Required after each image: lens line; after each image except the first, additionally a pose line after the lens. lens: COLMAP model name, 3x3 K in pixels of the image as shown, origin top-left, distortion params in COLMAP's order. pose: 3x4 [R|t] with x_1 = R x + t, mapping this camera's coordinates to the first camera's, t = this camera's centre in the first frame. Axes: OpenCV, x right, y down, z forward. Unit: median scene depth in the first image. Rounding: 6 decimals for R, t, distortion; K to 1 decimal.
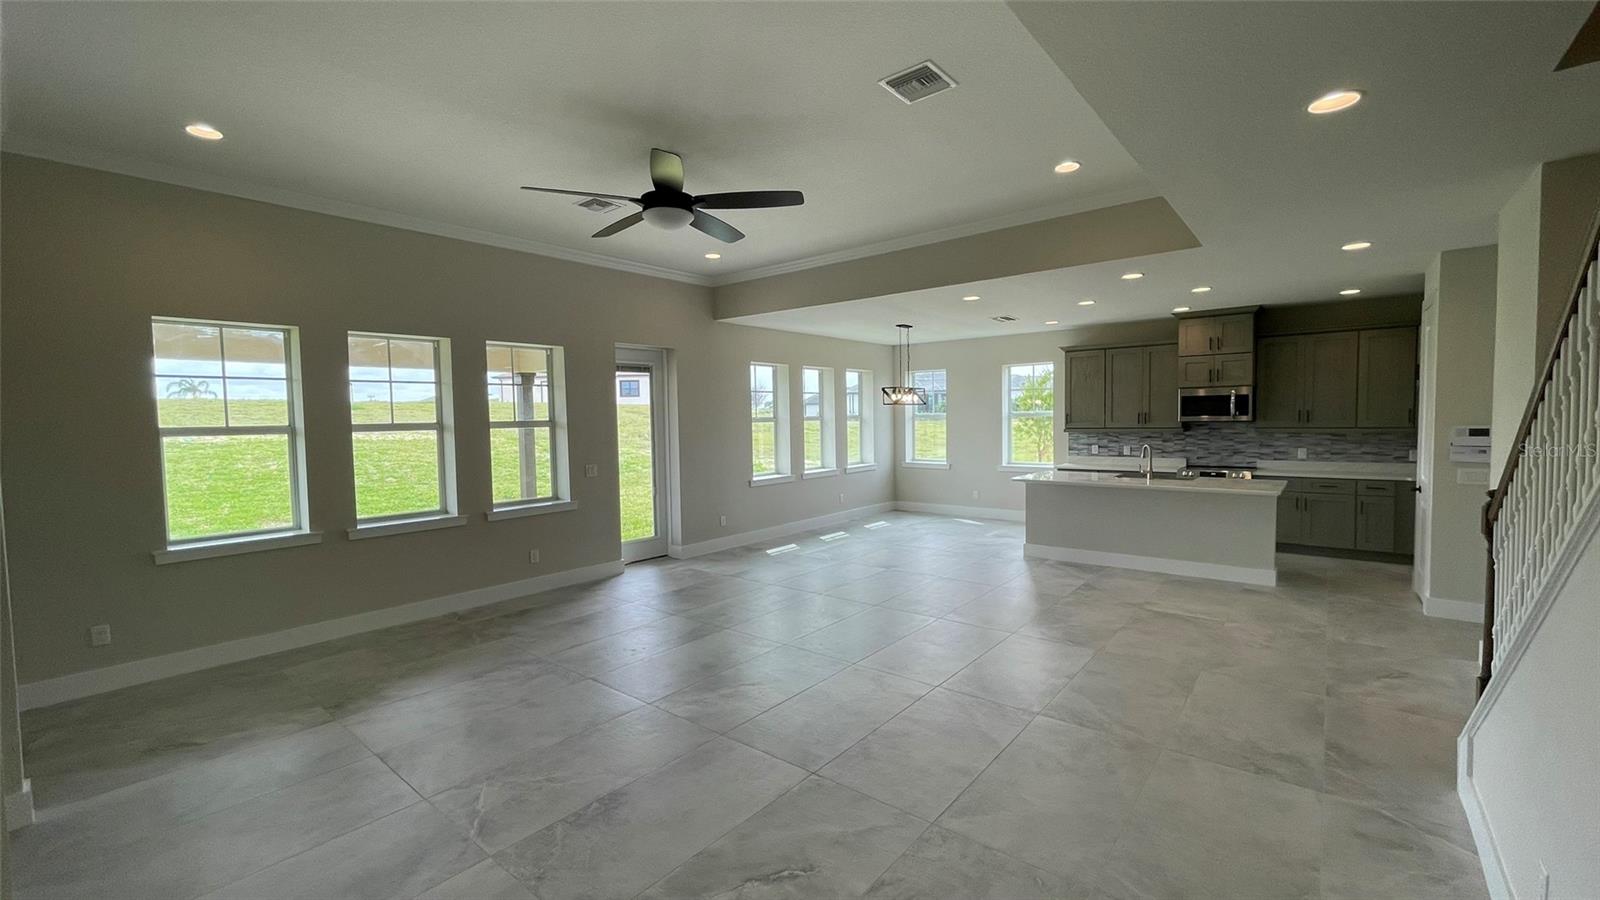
lens RADIAL K [[640.7, 0, 809.6], [0, 640.7, 451.6], [0, 0, 1]] dist [-0.000802, -0.000144]
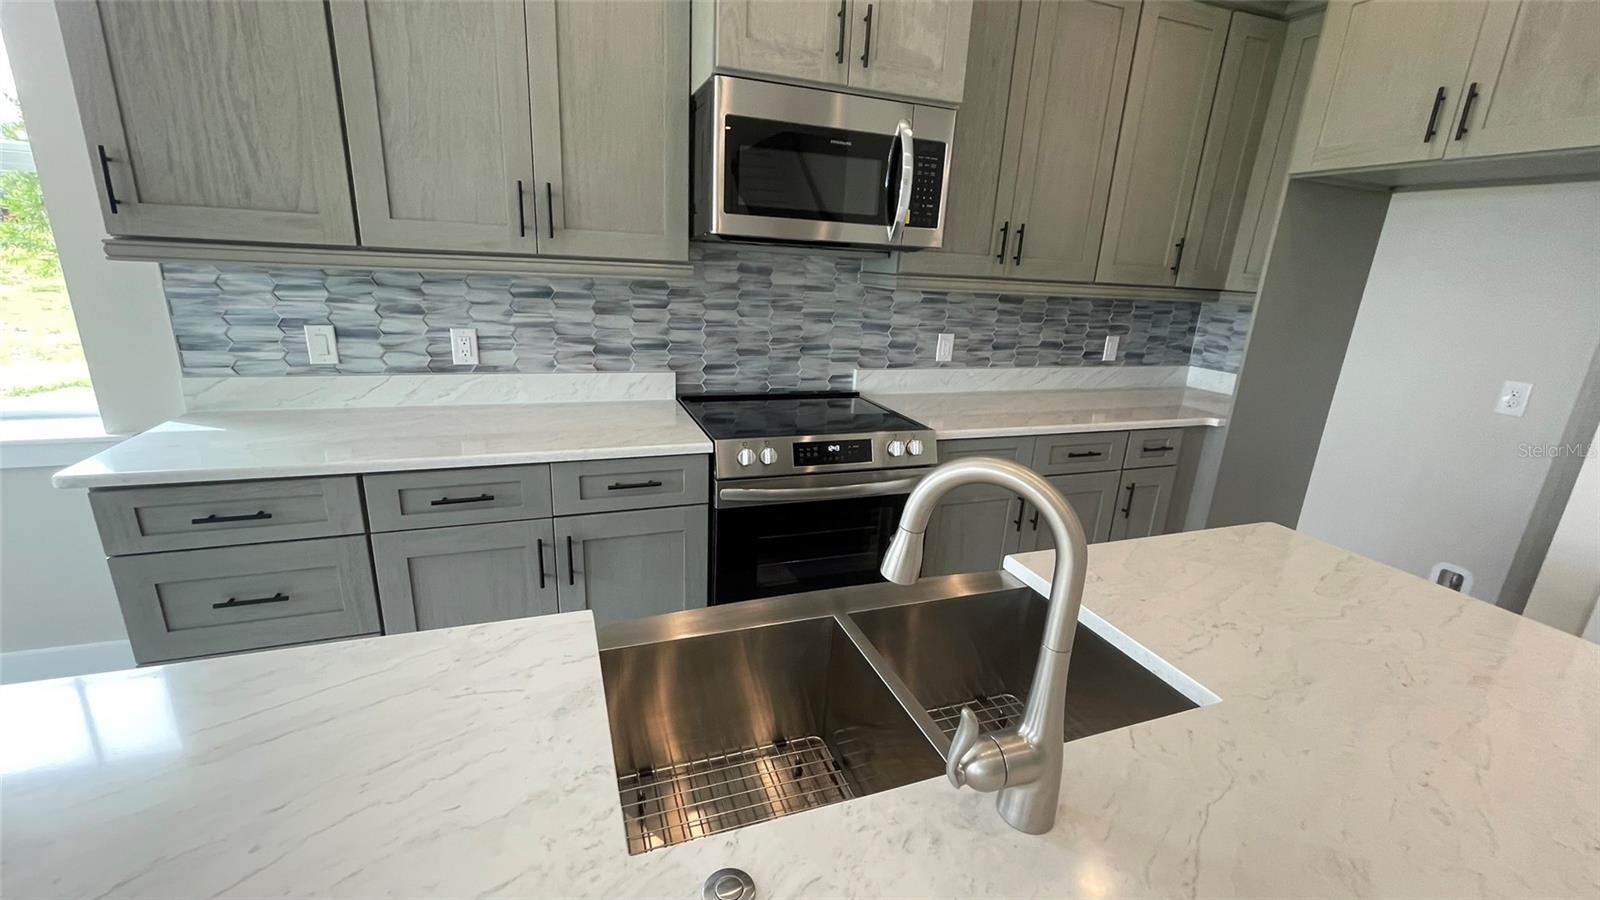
lens RADIAL K [[653.3, 0, 797.8], [0, 653.3, 450.5], [0, 0, 1]] dist [-0.000887, -0.000578]
pose [[0.499029, -0.203201, 0.842425, 0.388636], [-0.013542, 0.970173, 0.242037, -0.029926], [-0.866479, -0.132191, 0.481393, 0.874078]]
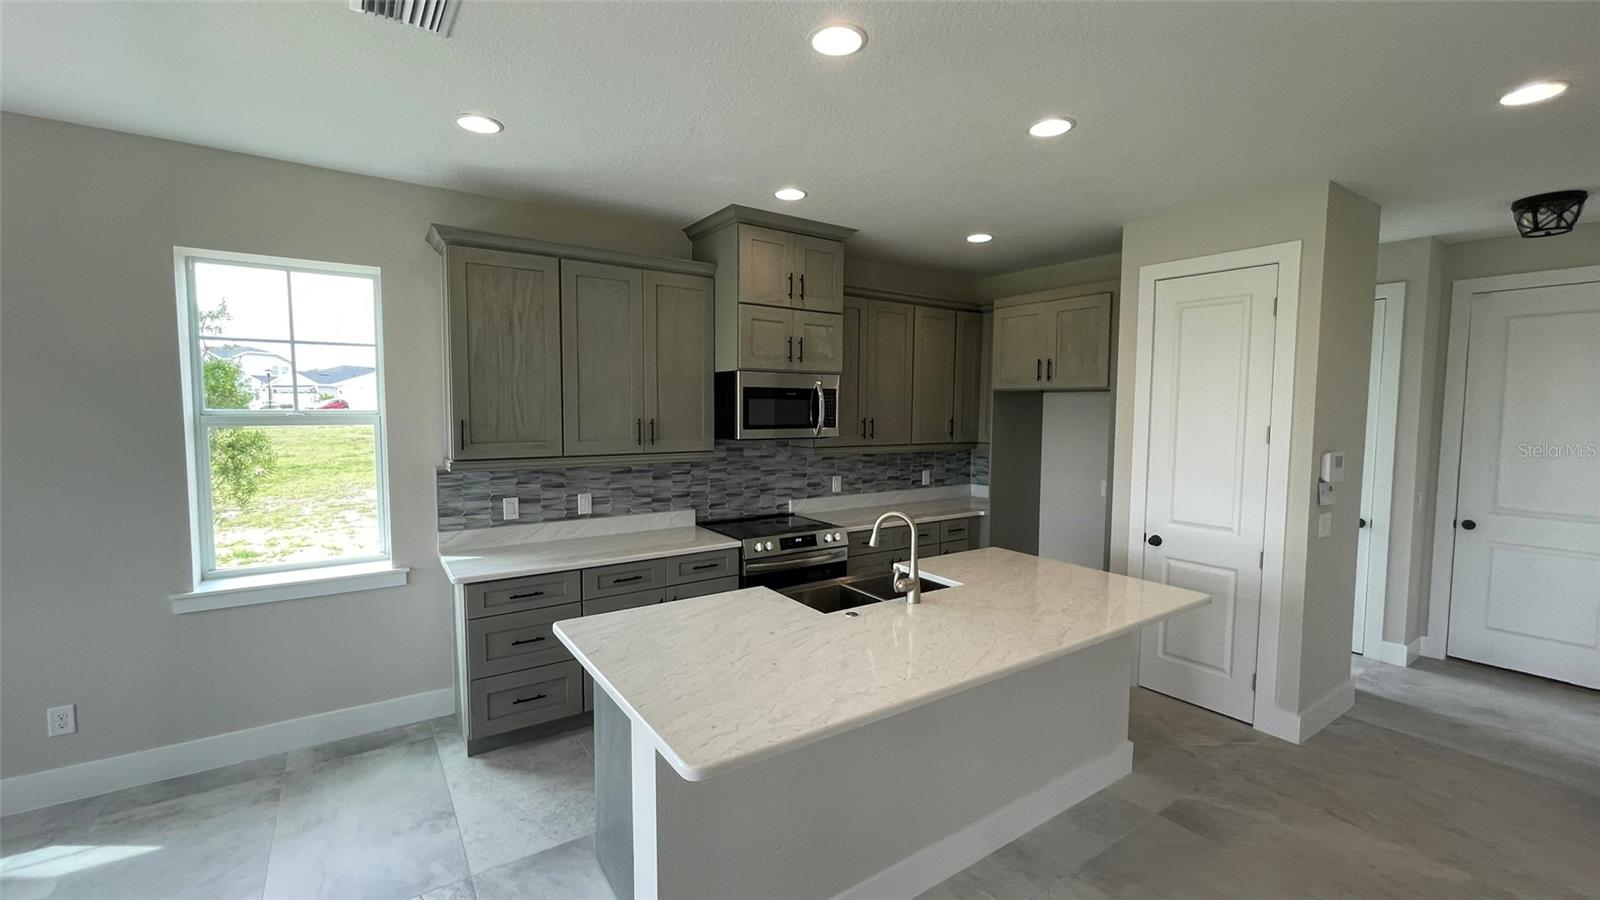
lens RADIAL K [[653.3, 0, 797.8], [0, 653.3, 450.5], [0, 0, 1]] dist [-0.000887, -0.000578]
pose [[0.279082, -0.045870, 0.959171, 0.123967], [0.038811, 0.998581, 0.036462, -0.056454], [-0.959483, 0.027051, 0.280466, 0.843176]]
